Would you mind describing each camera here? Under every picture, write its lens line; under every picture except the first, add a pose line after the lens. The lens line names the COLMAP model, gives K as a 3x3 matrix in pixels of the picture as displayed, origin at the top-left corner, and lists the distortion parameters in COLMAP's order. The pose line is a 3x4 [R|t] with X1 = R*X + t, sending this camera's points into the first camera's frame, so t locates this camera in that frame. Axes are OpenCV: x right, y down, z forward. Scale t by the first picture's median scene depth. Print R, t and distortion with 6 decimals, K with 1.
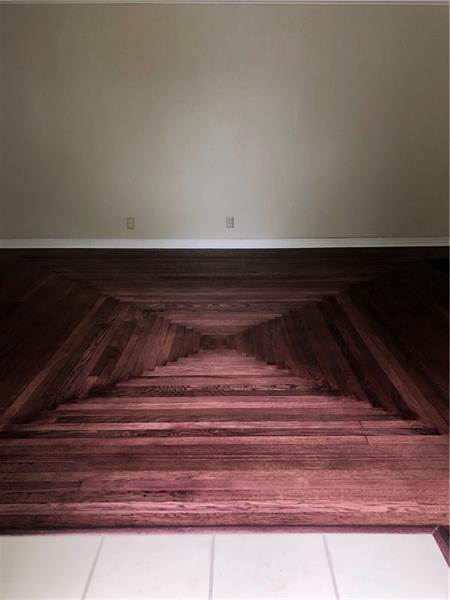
lens RADIAL K [[489.7, 0, 225.9], [0, 489.7, 299.9], [0, 0, 1]] dist [0.032077, -0.035599]
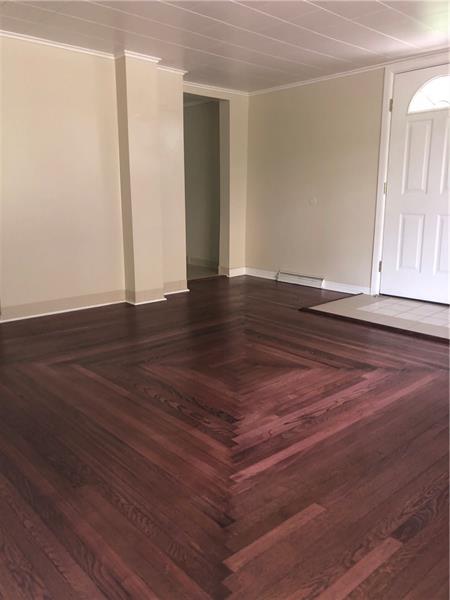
lens RADIAL K [[489.7, 0, 224.9], [0, 489.7, 299.4], [0, 0, 1]] dist [0.032077, -0.035599]
pose [[-0.683796, -0.149599, 0.714173, -0.824463], [0.230470, 0.884372, 0.405918, -0.550186], [-0.692320, 0.442161, -0.570252, 1.749453]]
